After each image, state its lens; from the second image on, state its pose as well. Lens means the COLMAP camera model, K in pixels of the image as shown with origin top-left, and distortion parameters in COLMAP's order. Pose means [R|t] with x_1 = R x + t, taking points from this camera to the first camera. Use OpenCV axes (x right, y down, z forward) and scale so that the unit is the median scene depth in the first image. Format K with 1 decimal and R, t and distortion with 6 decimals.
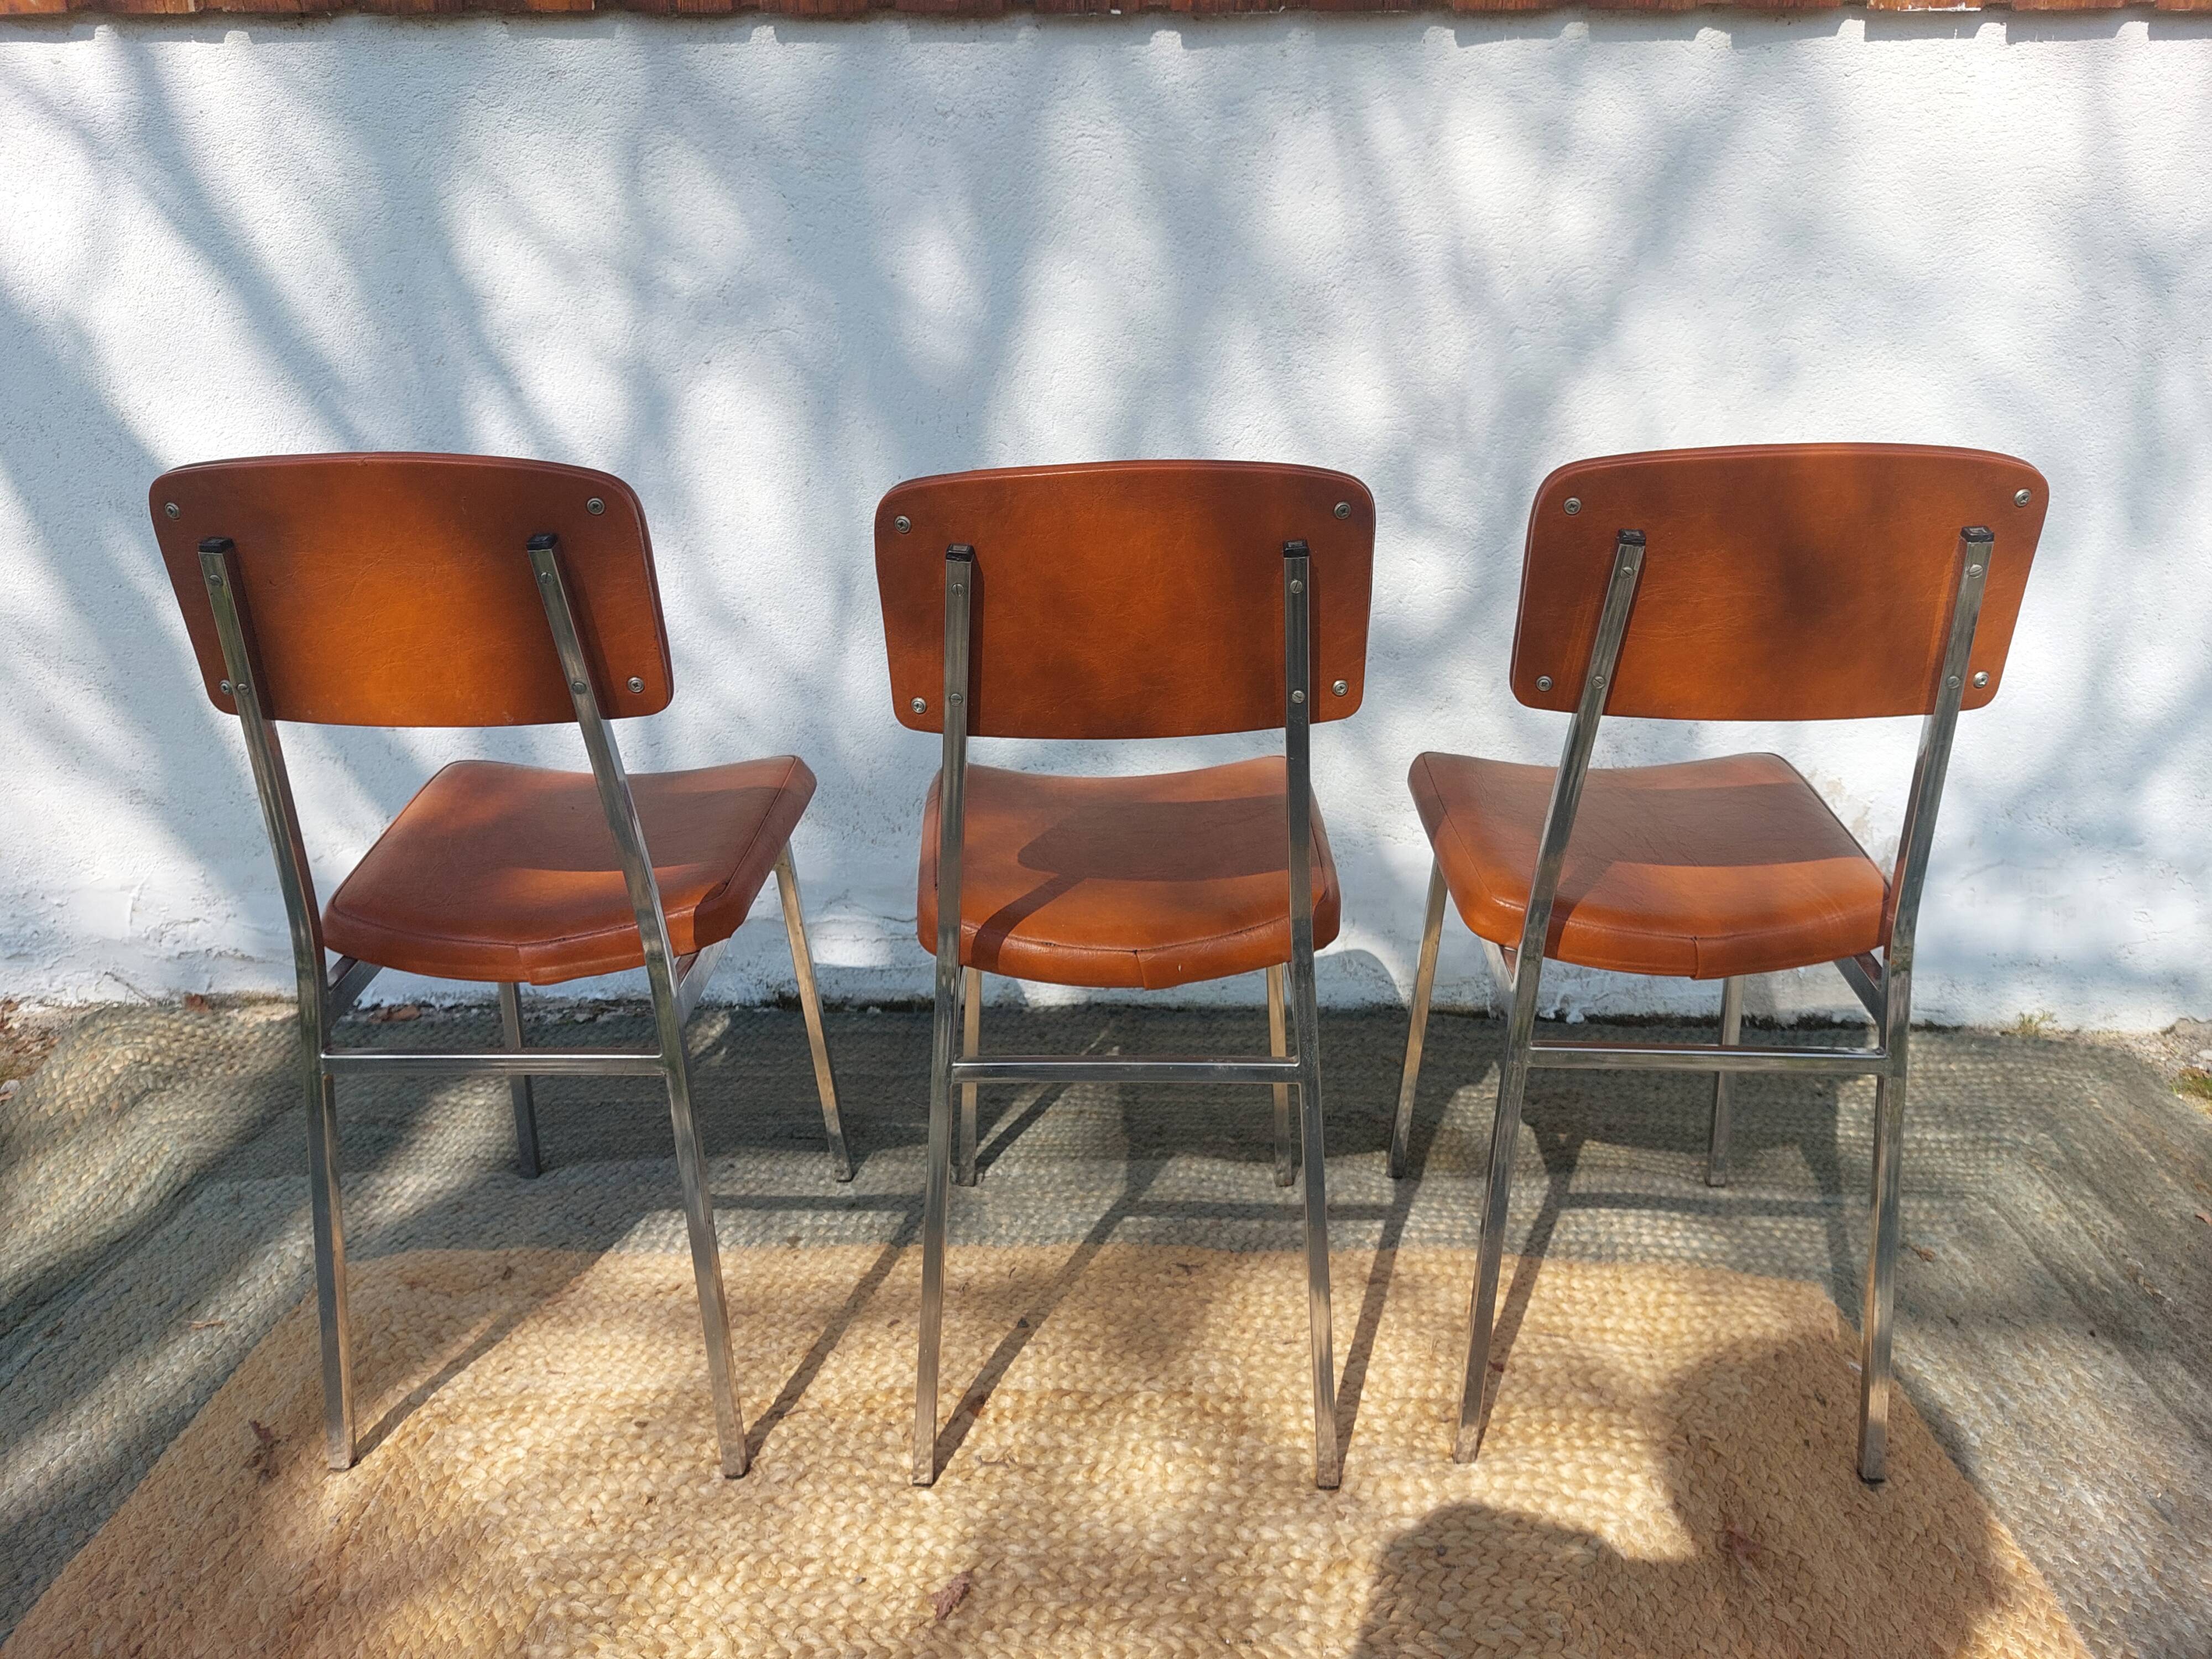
lens RADIAL K [[1585.2, 0, 1077.8], [0, 1585.2, 830.8], [0, 0, 1]] dist [0.043486, -0.050544]
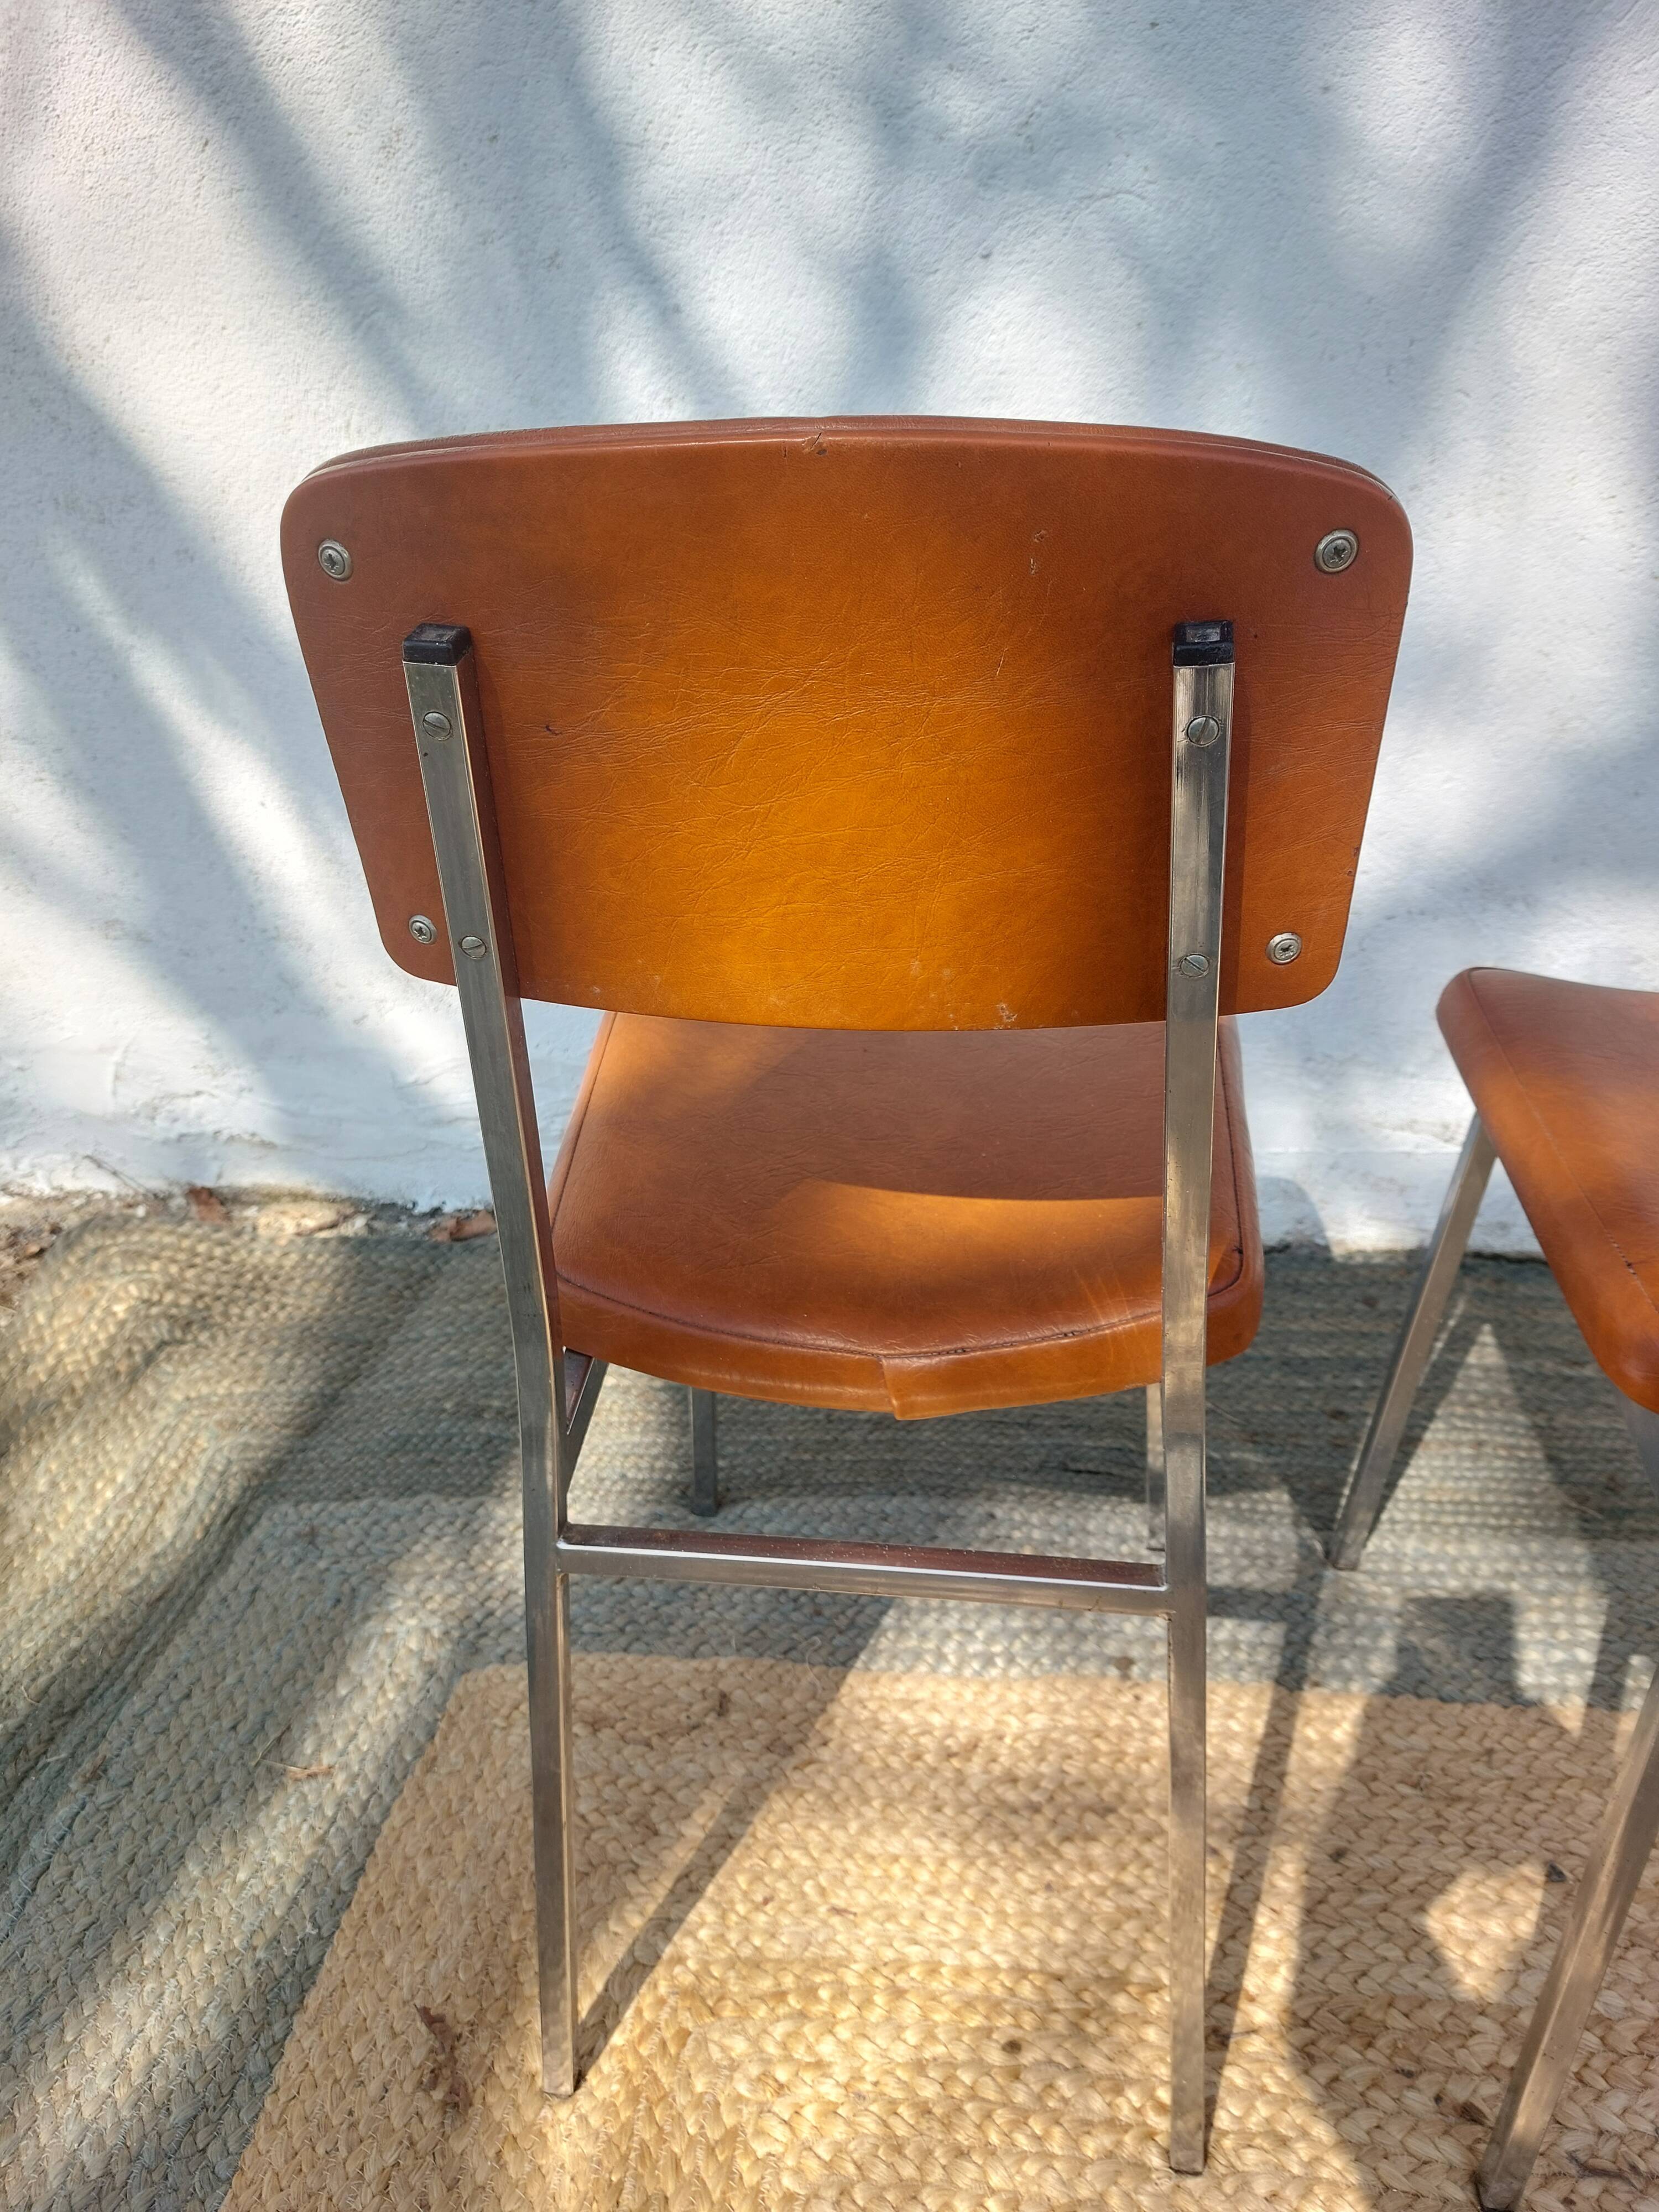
lens RADIAL K [[1604.2, 0, 812.8], [0, 1604.2, 1143.4], [0, 0, 1]] dist [0.028683, -0.028195]
pose [[0.996566, 0.031690, -0.076492, -0.272488], [-0.016658, 0.981703, 0.189688, -0.088782], [0.081104, -0.187763, 0.978860, 0.373605]]
